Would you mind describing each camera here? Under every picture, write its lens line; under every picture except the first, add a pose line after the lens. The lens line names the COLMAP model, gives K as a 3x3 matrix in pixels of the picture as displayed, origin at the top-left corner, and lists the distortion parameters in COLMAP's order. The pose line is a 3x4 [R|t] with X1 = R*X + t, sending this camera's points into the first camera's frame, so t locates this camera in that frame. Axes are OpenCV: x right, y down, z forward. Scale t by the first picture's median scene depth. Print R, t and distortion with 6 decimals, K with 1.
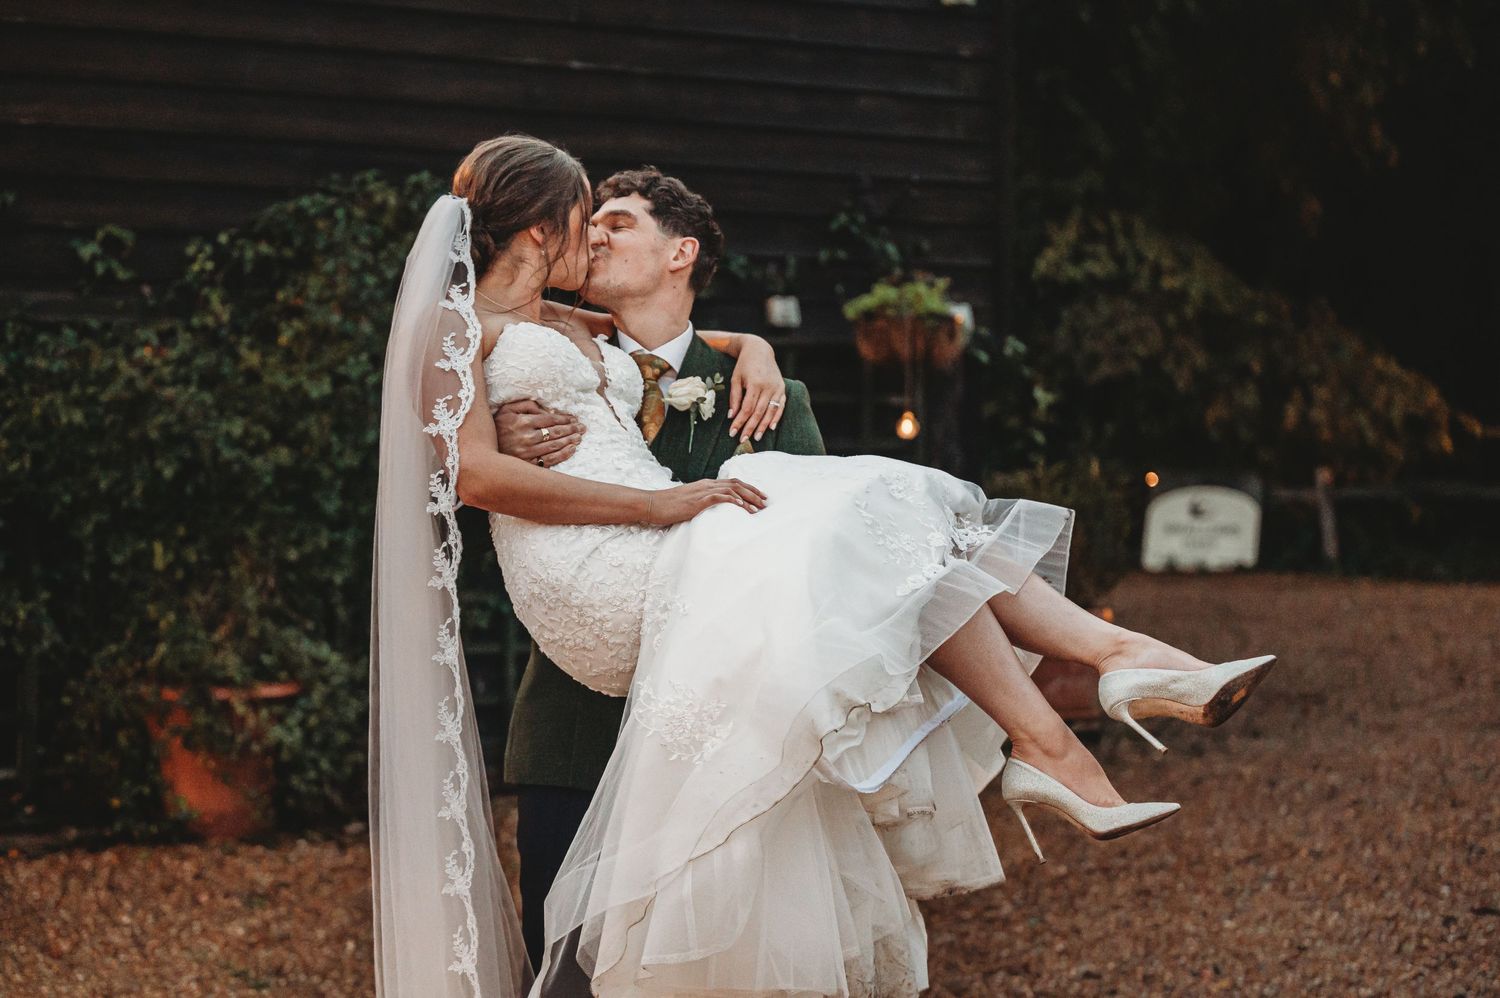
lens RADIAL K [[2945.8, 0, 750.0], [0, 2945.8, 499.0], [0, 0, 1]] dist [-0.026876, 0.098033]
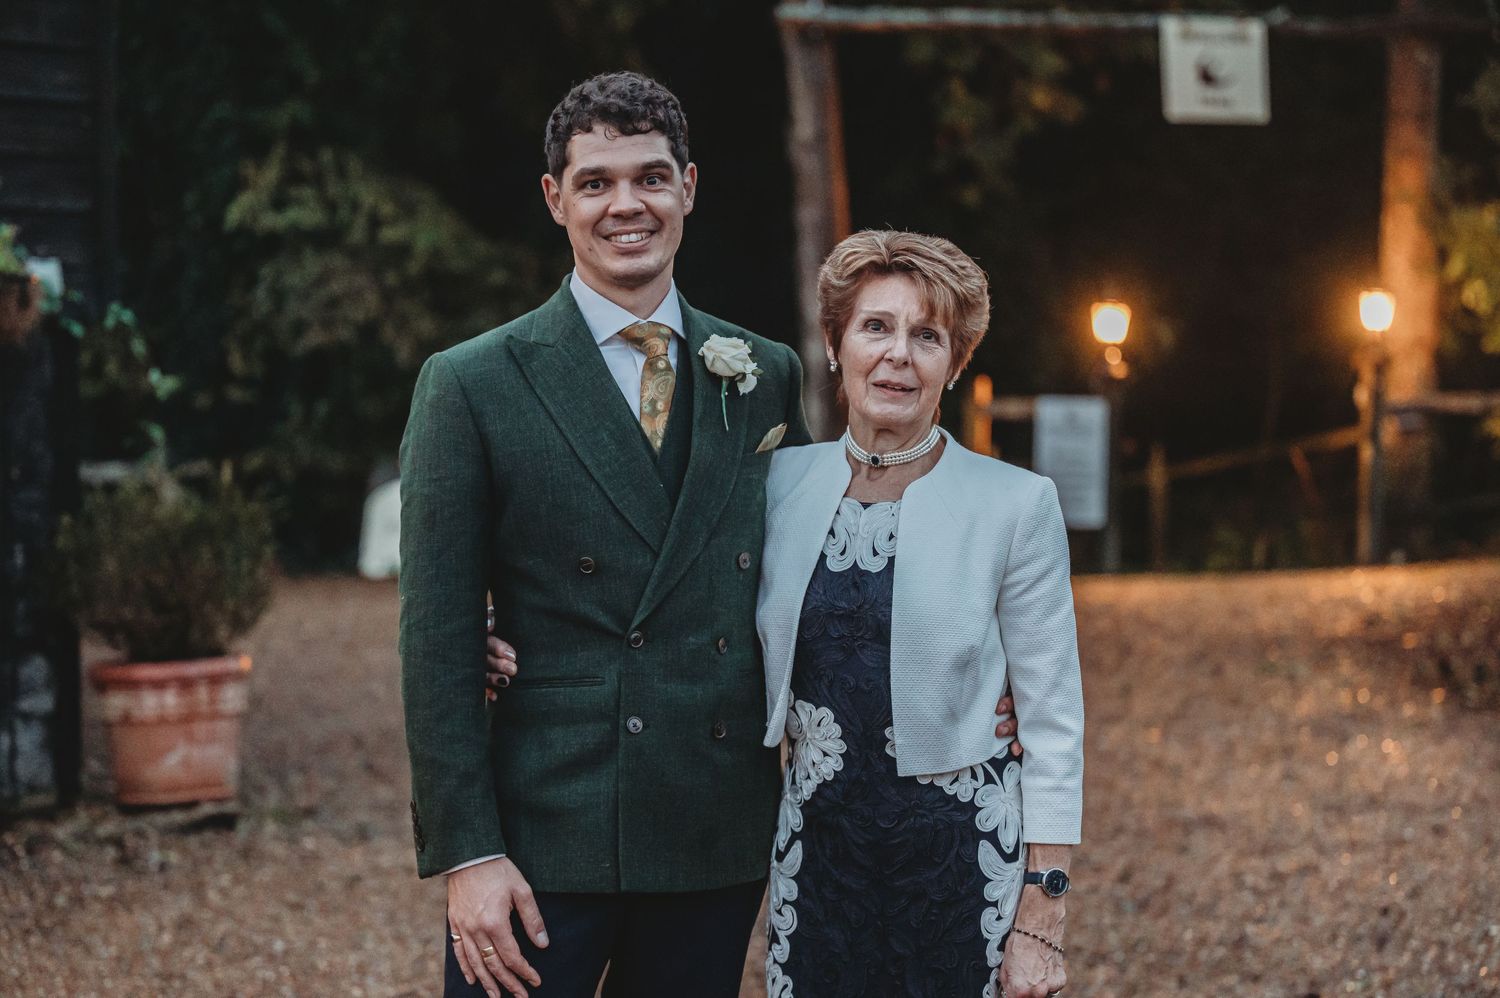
lens RADIAL K [[3281.6, 0, 750.0], [0, 3281.6, 499.0], [0, 0, 1]] dist [0.040784, -0.092557]
pose [[0.972869, -0.008572, 0.231200, 0.051444], [0.006859, 0.999943, 0.008210, -0.010072], [-0.231257, -0.006401, 0.972872, 0.129245]]
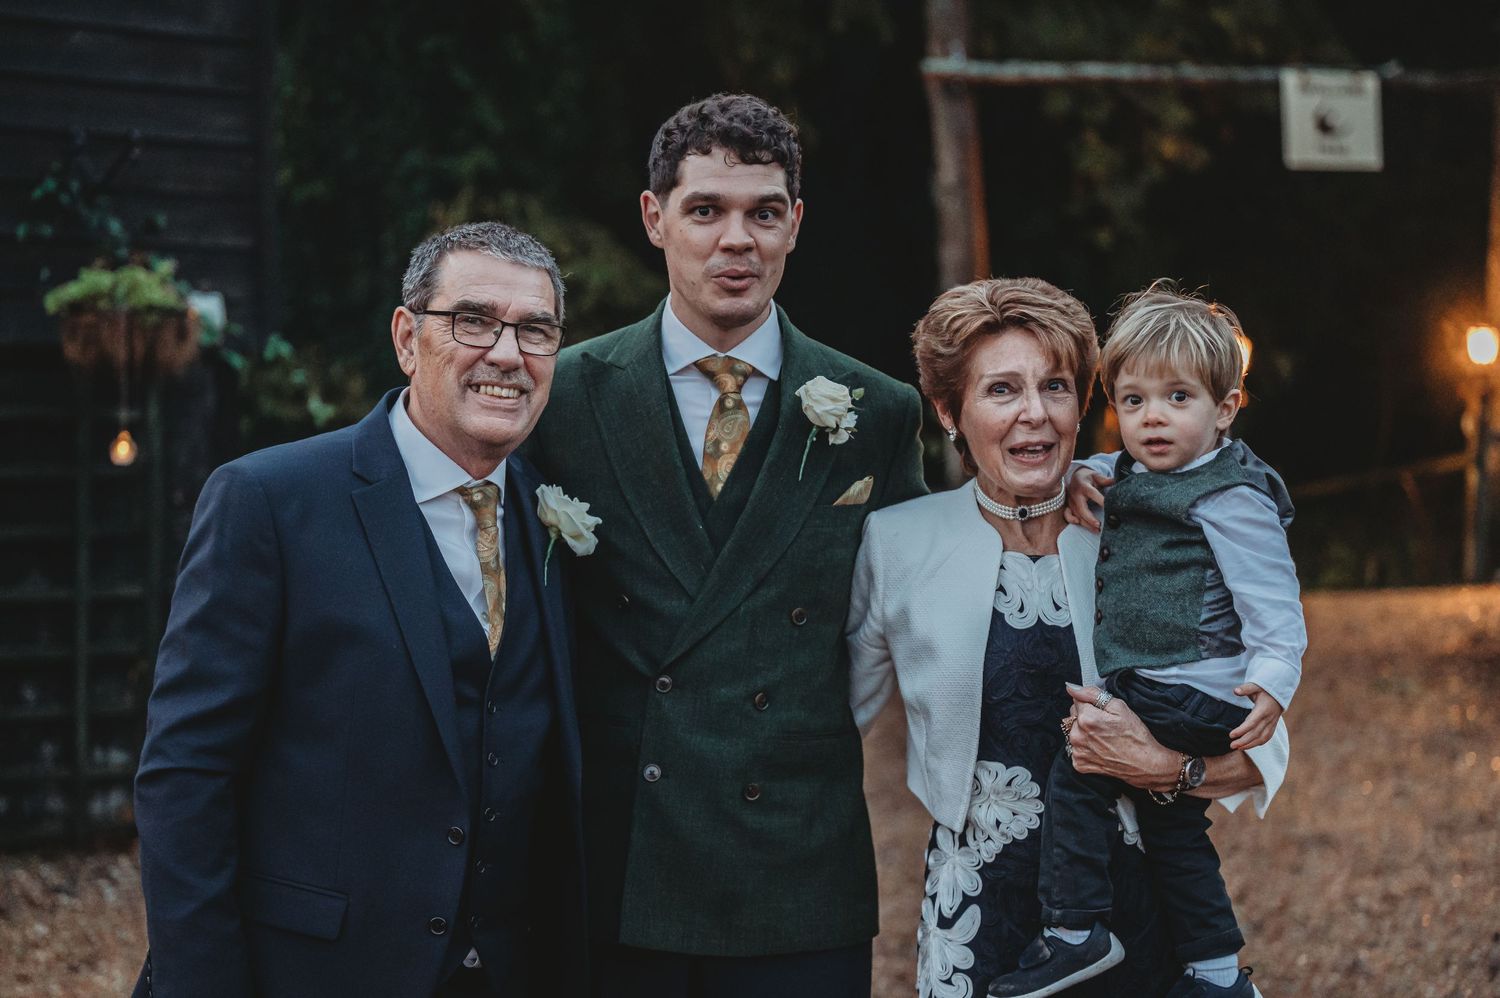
lens RADIAL K [[2945.8, 0, 750.0], [0, 2945.8, 499.0], [0, 0, 1]] dist [-0.026876, 0.098033]
pose [[0.983940, -0.002393, 0.178483, 0.073387], [0.001746, 0.999991, 0.003781, -0.013356], [-0.178490, -0.003408, 0.983936, 0.185826]]
